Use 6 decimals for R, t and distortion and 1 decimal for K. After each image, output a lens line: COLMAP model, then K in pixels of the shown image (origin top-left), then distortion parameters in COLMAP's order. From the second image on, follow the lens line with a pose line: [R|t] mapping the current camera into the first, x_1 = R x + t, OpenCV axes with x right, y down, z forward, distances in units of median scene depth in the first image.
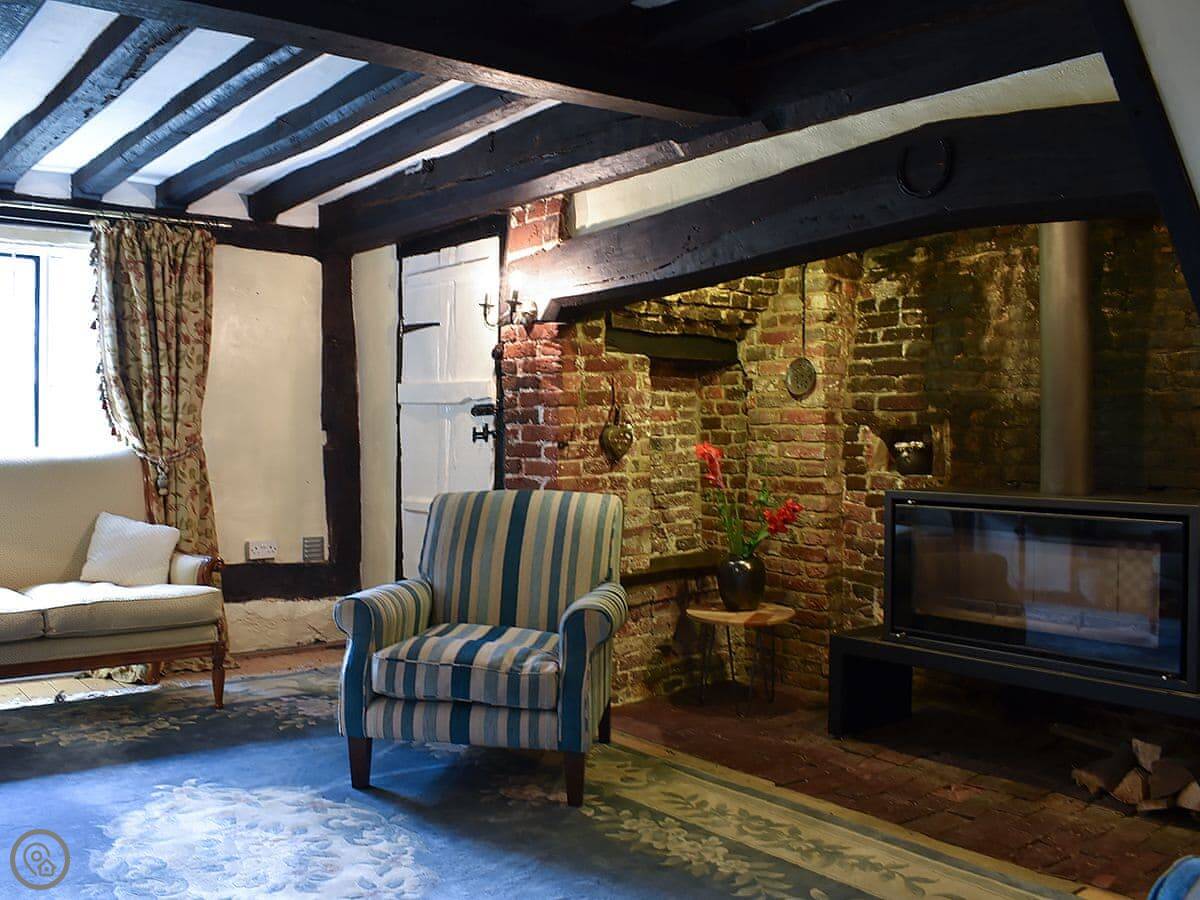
lens RADIAL K [[1072.2, 0, 531.7], [0, 1072.2, 416.1], [0, 0, 1]] dist [-0.073325, -0.017478]
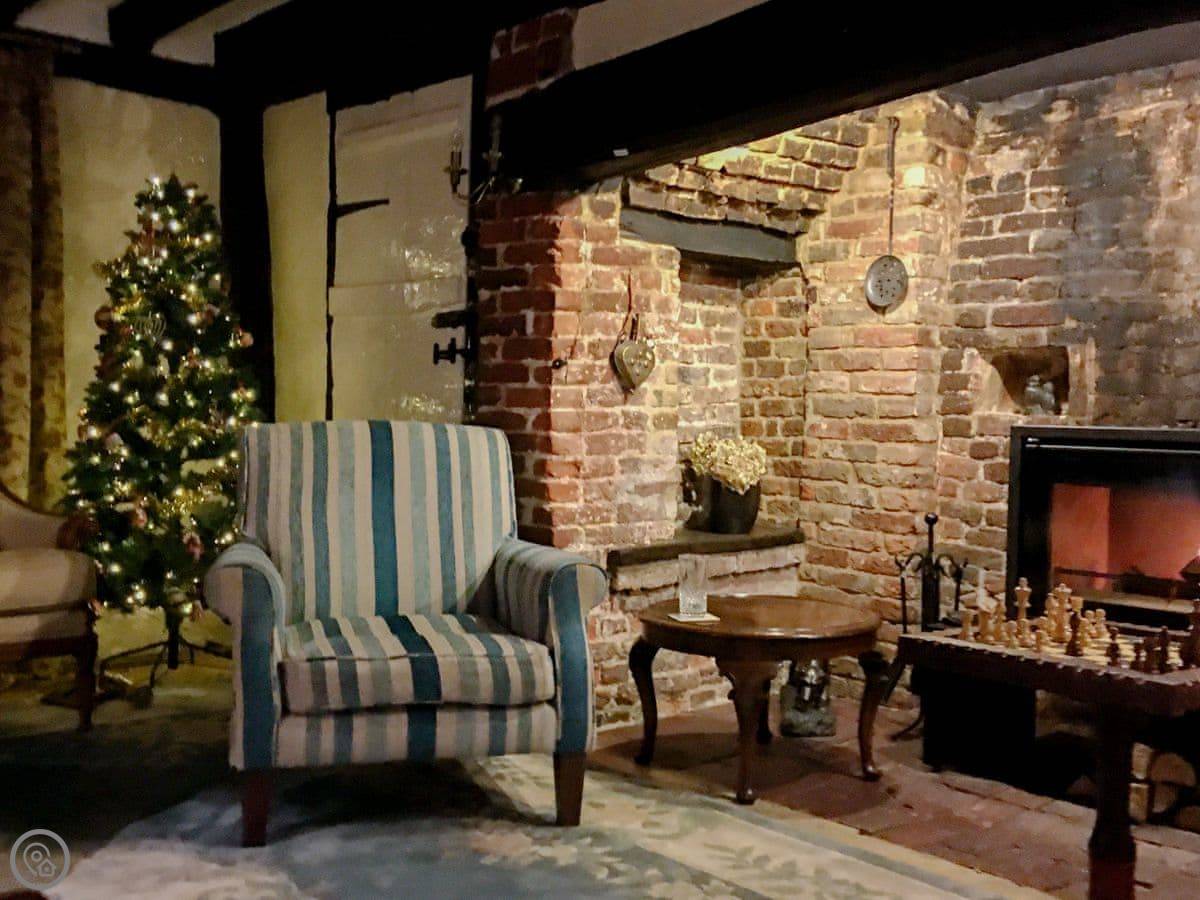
lens RADIAL K [[1310.7, 0, 589.1], [0, 1310.7, 456.5], [0, 0, 1]] dist [0.047425, 0.000000]
pose [[0.997762, 0.013920, 0.065407, -0.007675], [-0.017270, 0.998553, 0.050935, 0.041313], [-0.064604, -0.051951, 0.996558, 0.110641]]
